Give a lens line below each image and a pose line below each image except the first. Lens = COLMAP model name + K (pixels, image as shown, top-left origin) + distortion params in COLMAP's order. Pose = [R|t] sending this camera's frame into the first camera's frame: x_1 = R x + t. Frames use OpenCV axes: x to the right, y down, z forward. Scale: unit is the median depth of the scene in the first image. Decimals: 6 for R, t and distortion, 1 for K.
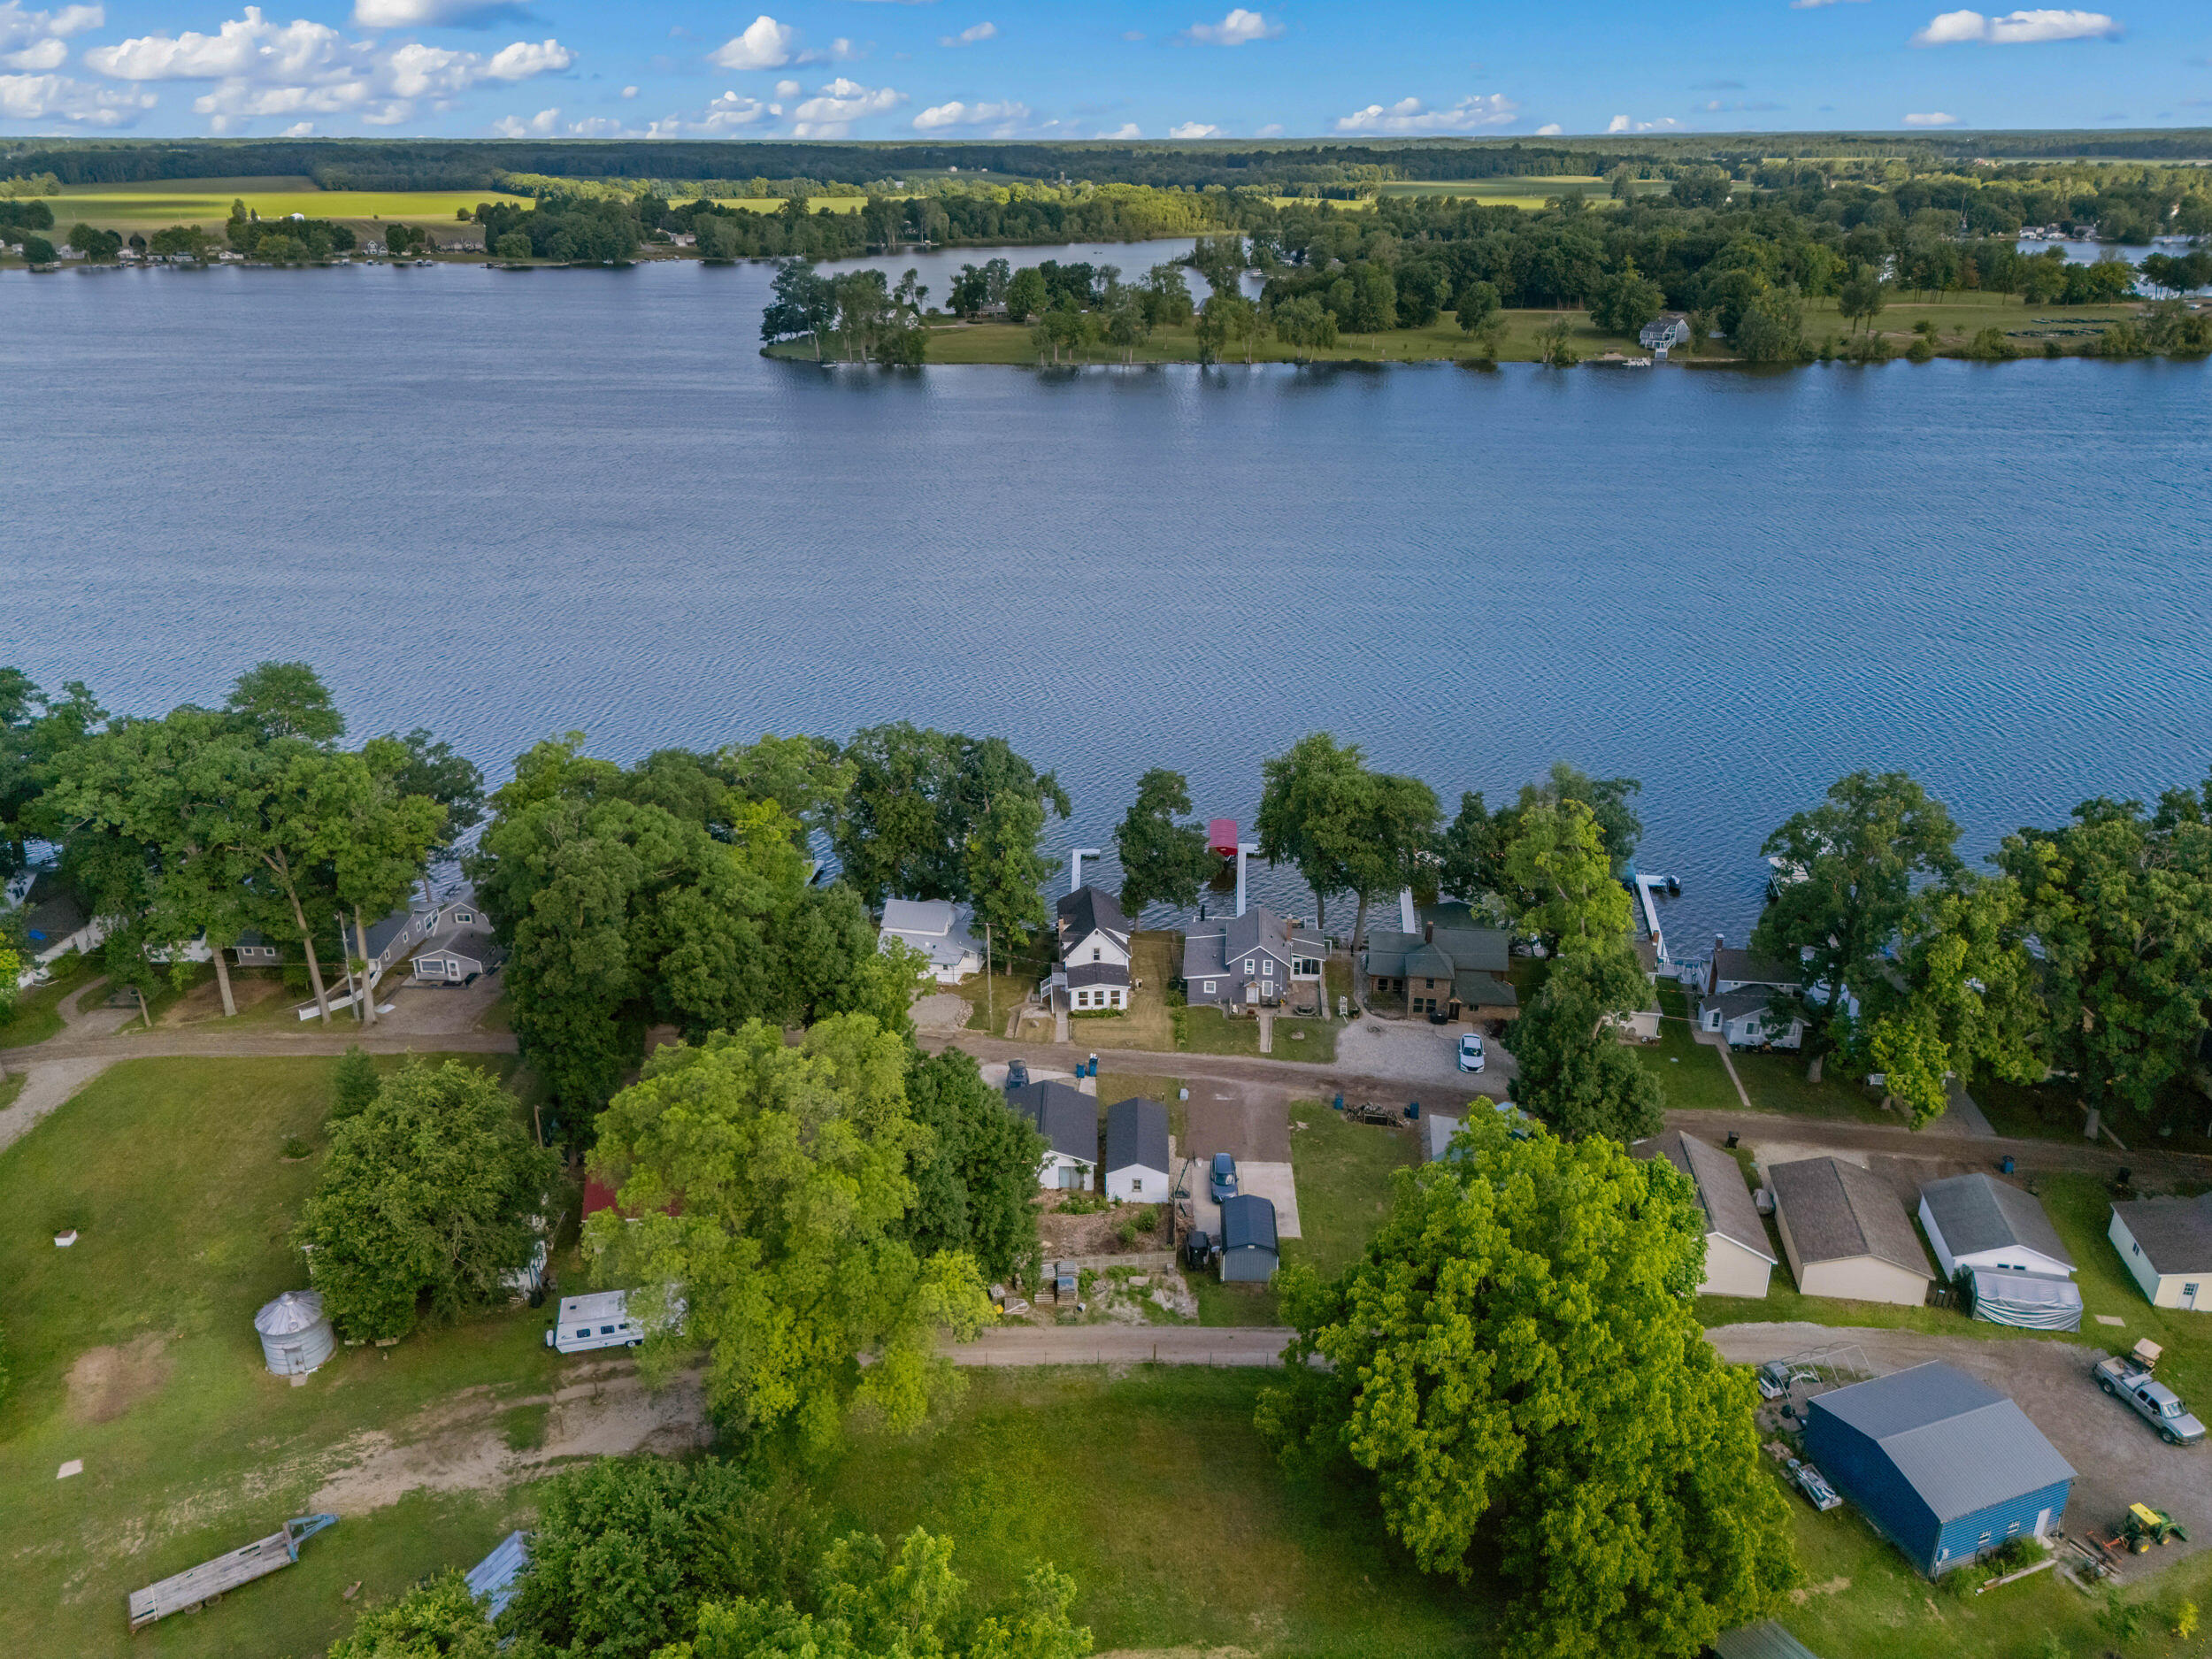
lens RADIAL K [[1636.6, 0, 1106.0], [0, 1636.6, 829.5], [0, 0, 1]] dist [0.057356, -0.053976]
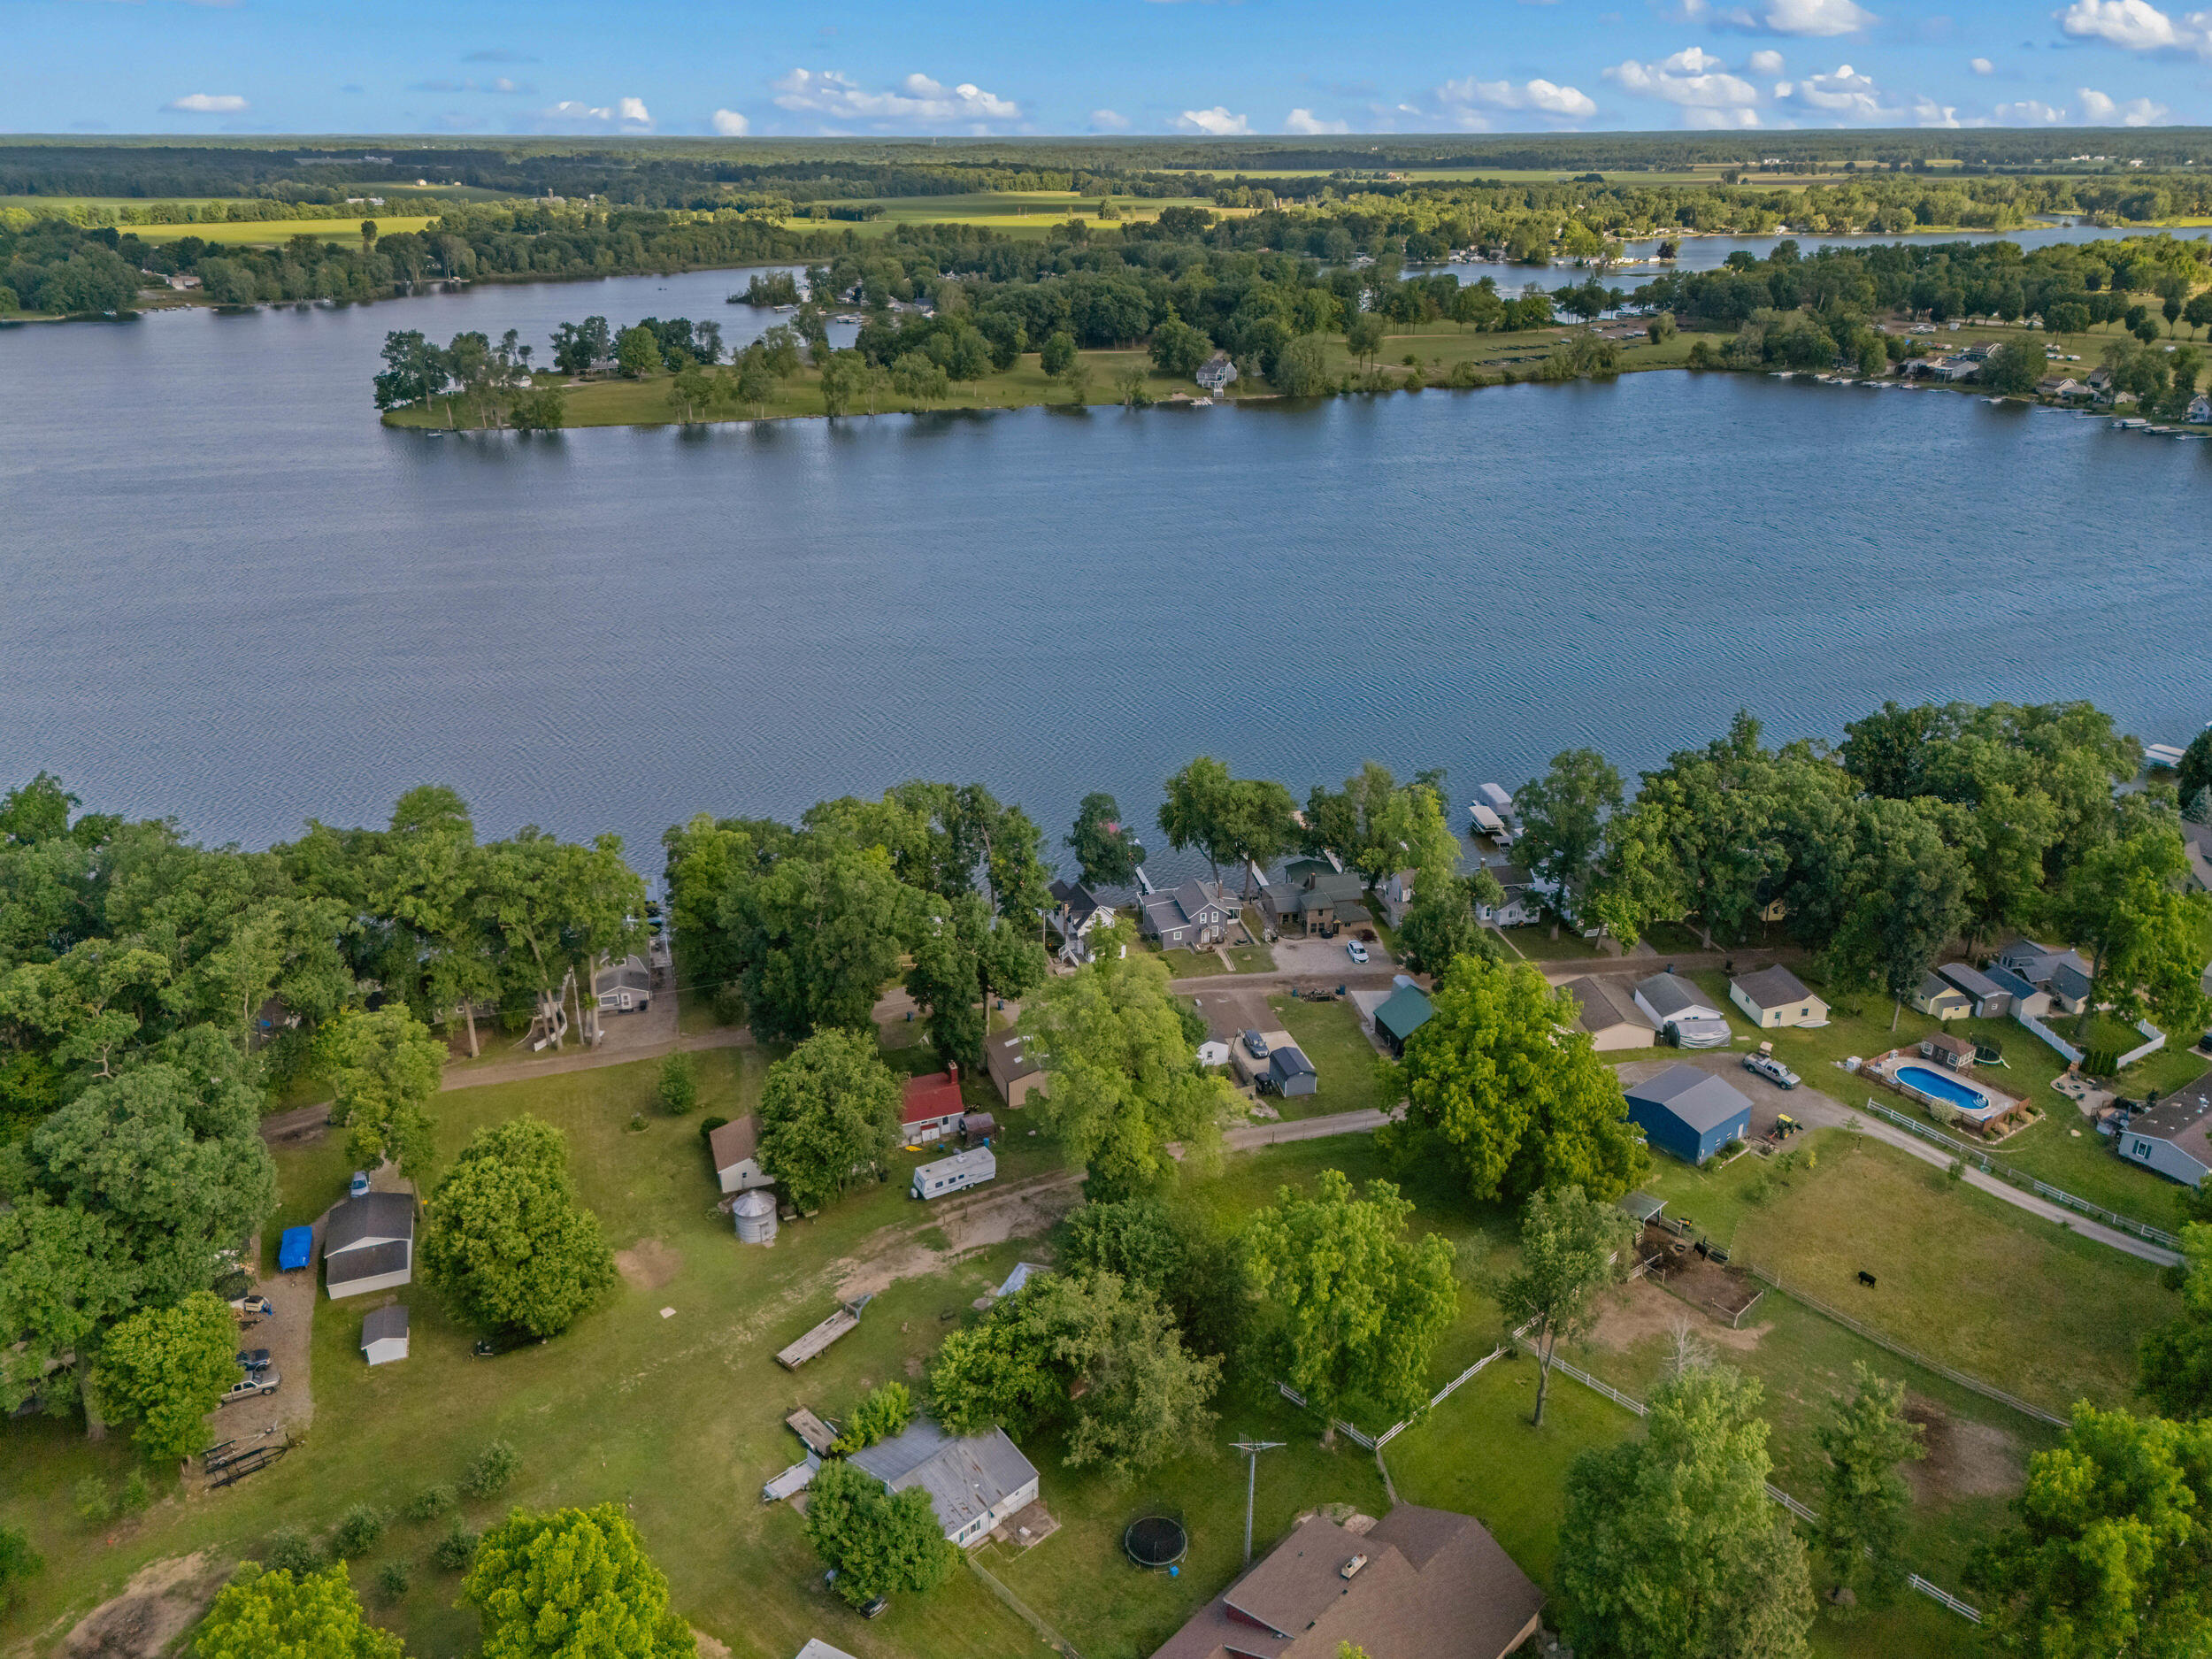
lens RADIAL K [[1636.6, 0, 1106.0], [0, 1636.6, 829.5], [0, 0, 1]] dist [0.057356, -0.053976]
pose [[0.954600, -0.114766, 0.274896, -0.387285], [0.114322, 0.993286, 0.017693, -0.032215], [-0.275081, 0.014537, 0.961311, -0.400713]]
